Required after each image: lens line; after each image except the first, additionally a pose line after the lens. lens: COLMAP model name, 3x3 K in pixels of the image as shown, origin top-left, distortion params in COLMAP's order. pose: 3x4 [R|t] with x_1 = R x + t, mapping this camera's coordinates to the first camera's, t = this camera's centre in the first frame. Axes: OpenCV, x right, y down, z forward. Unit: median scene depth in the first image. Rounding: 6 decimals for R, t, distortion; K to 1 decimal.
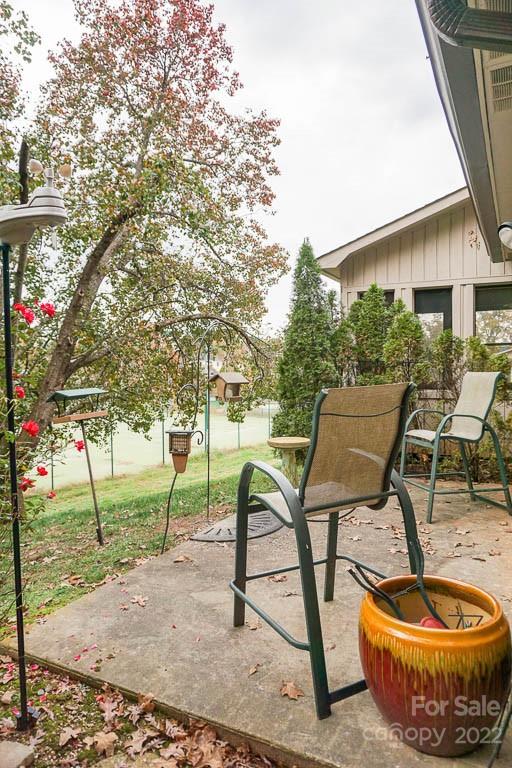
lens RADIAL K [[517.6, 0, 250.9], [0, 517.6, 383.7], [0, 0, 1]] dist [-0.043497, 0.028809]
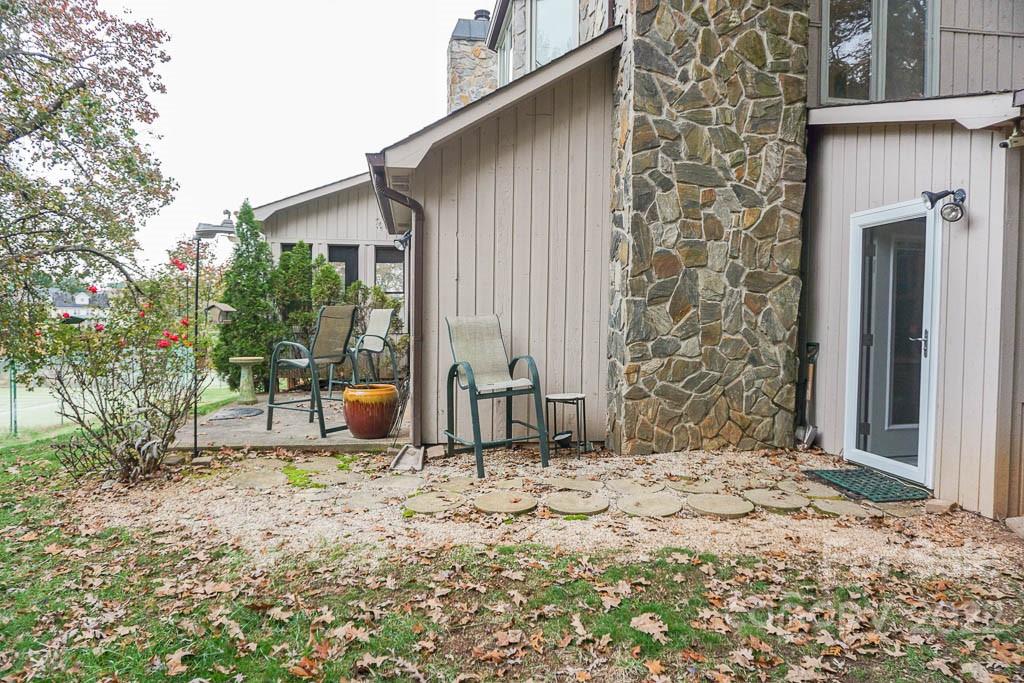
lens RADIAL K [[690.1, 0, 510.1], [0, 690.1, 342.5], [0, 0, 1]] dist [-0.043497, 0.028809]
pose [[0.812986, -0.003021, 0.582276, -0.278097], [0.004420, 0.999990, -0.000984, 0.051831], [-0.582267, 0.003374, 0.812991, -0.566524]]
